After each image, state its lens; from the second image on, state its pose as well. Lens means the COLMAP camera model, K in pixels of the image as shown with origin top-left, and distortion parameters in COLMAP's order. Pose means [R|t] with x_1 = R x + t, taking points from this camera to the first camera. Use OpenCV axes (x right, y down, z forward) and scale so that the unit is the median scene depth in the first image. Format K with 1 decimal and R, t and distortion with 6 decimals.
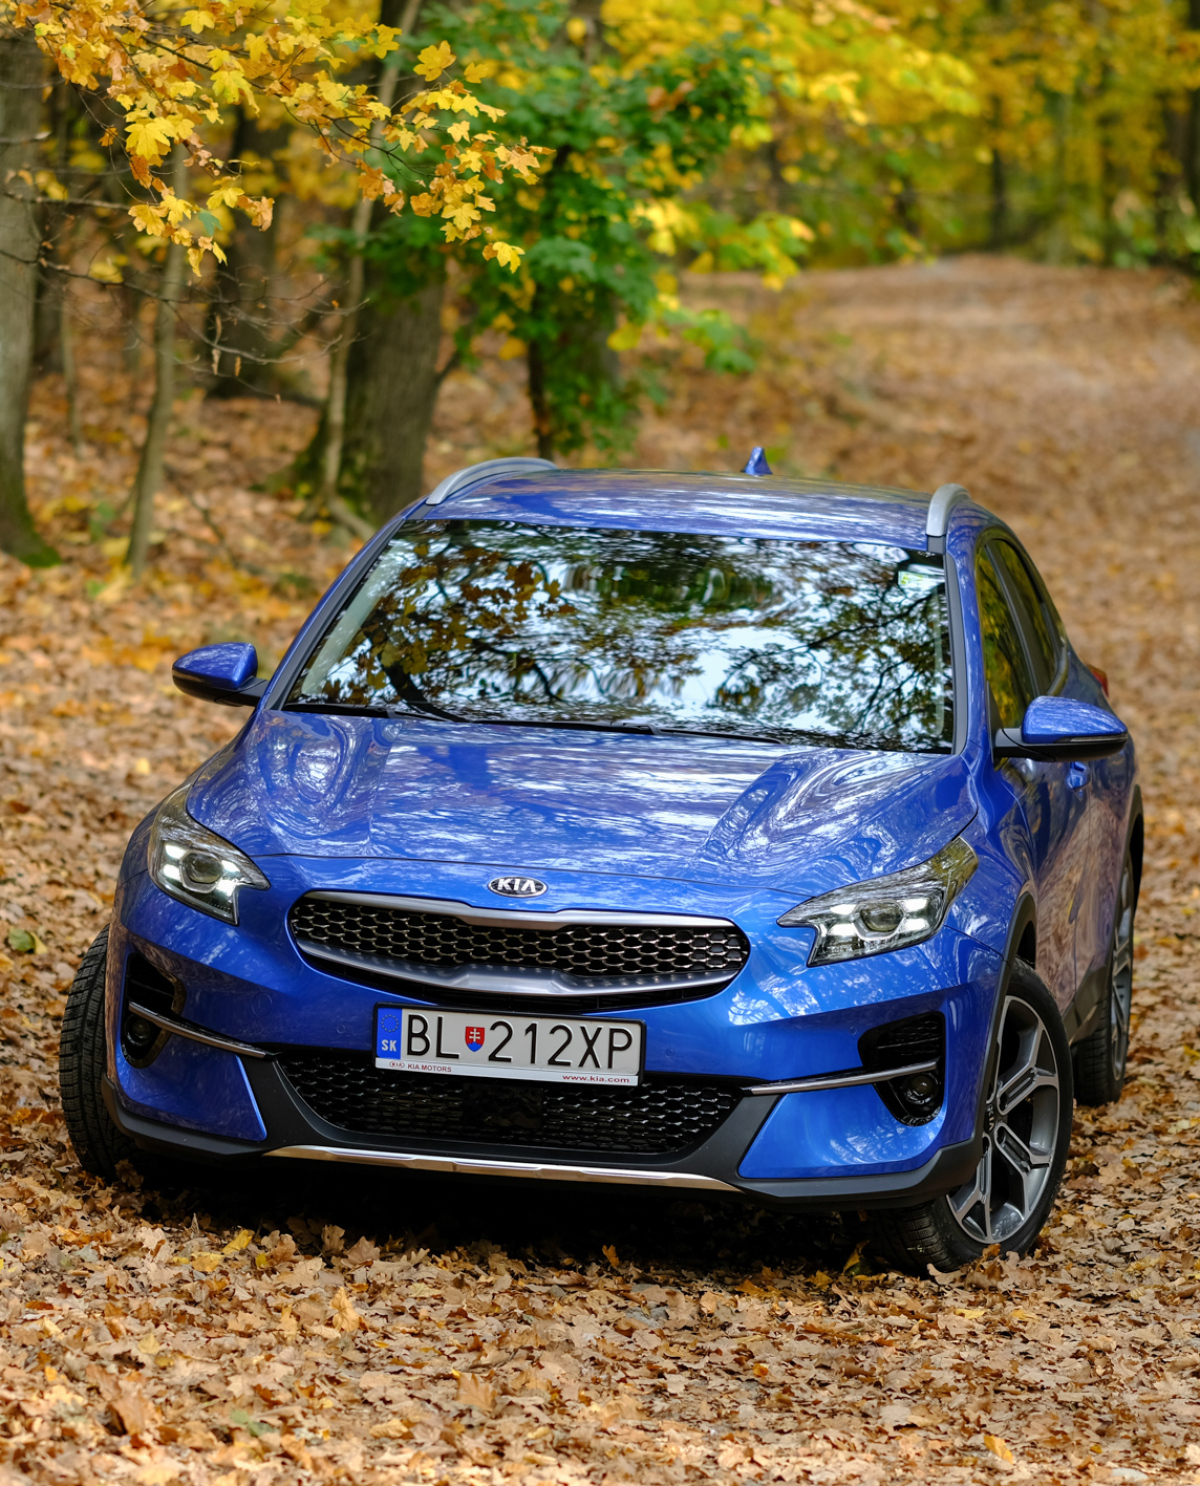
lens RADIAL K [[8445.9, 0, 535.3], [0, 8445.9, 690.9], [0, 0, 1]] dist [0.250746, 0.000000]
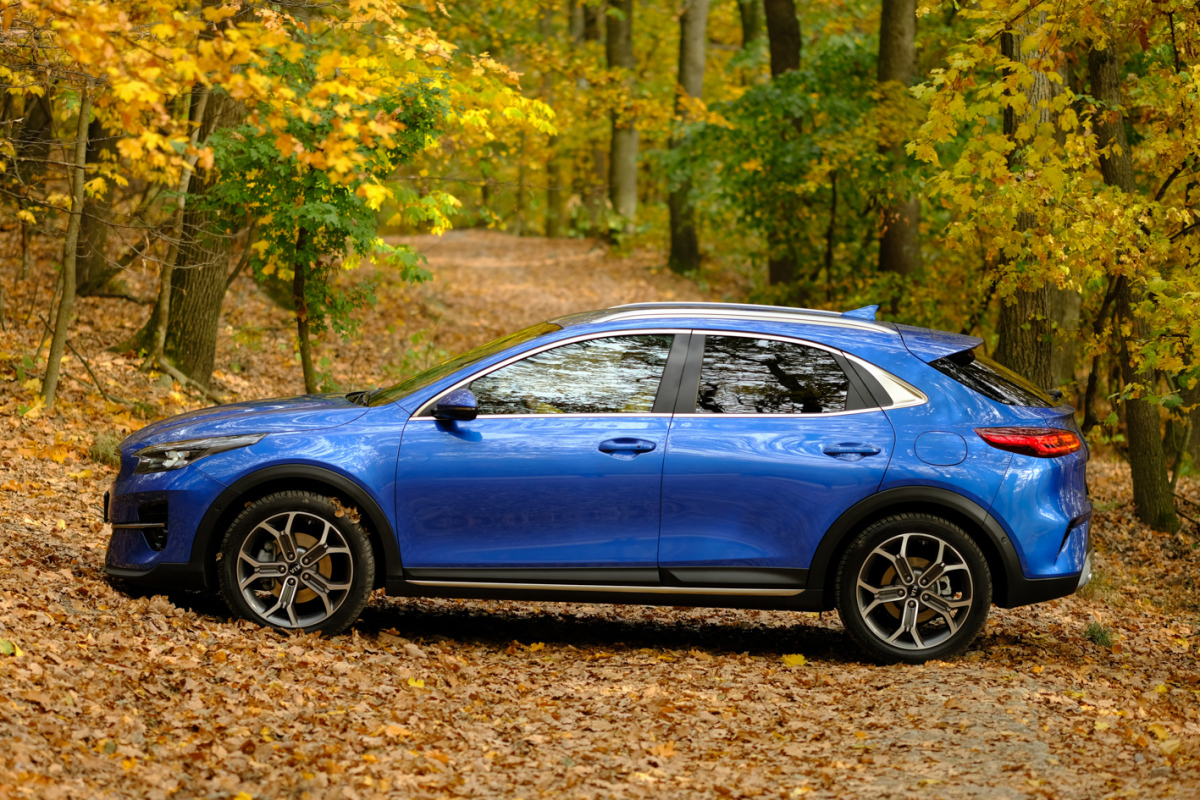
lens RADIAL K [[4545.8, 0, 588.0], [0, 4545.8, 393.3], [0, 0, 1]] dist [0.173607, 0.000000]
pose [[0.995976, 0.024149, 0.086306, -0.026341], [-0.022750, 0.999594, -0.017162, -0.003682], [-0.086686, 0.015130, 0.996121, 0.166250]]
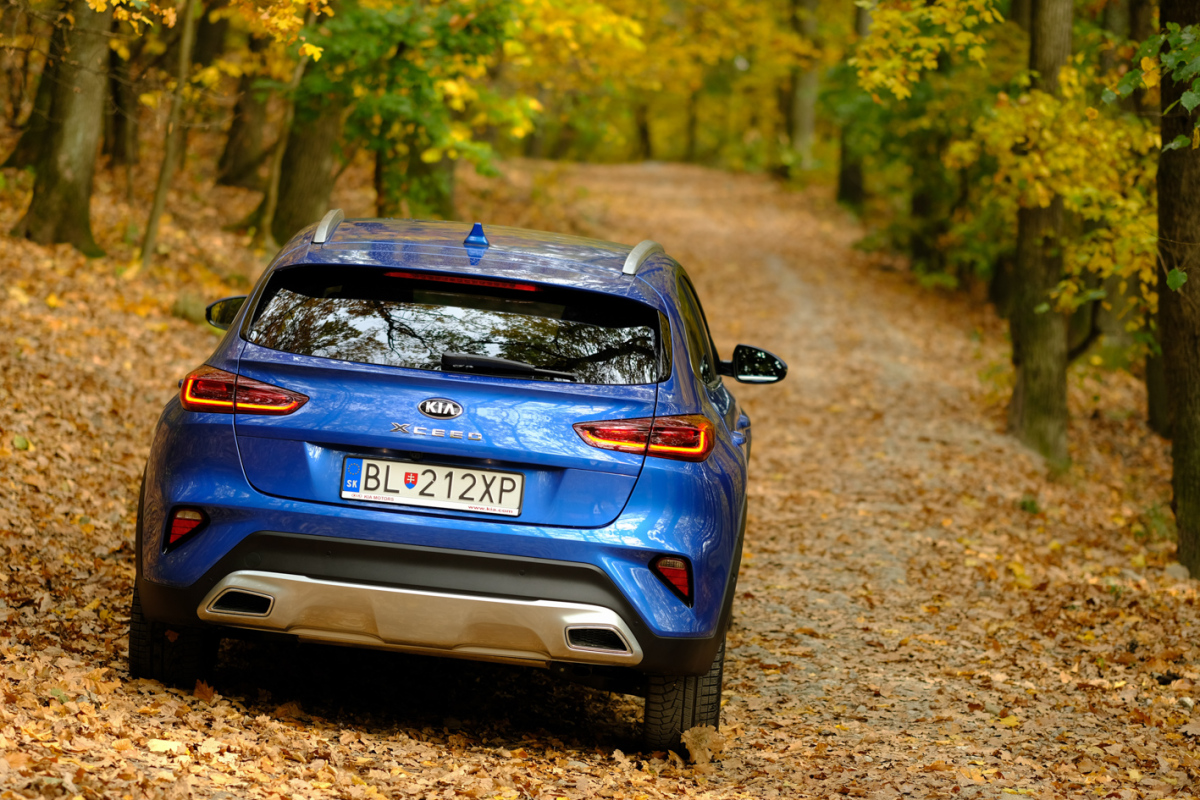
lens RADIAL K [[4545.8, 0, 603.6], [0, 4545.8, 407.5], [0, 0, 1]] dist [0.173607, 0.000000]
pose [[0.996695, 0.073302, 0.035001, 0.023808], [-0.073332, 0.997308, -0.000436, 0.012635], [-0.034939, -0.002132, 0.999387, 0.046108]]
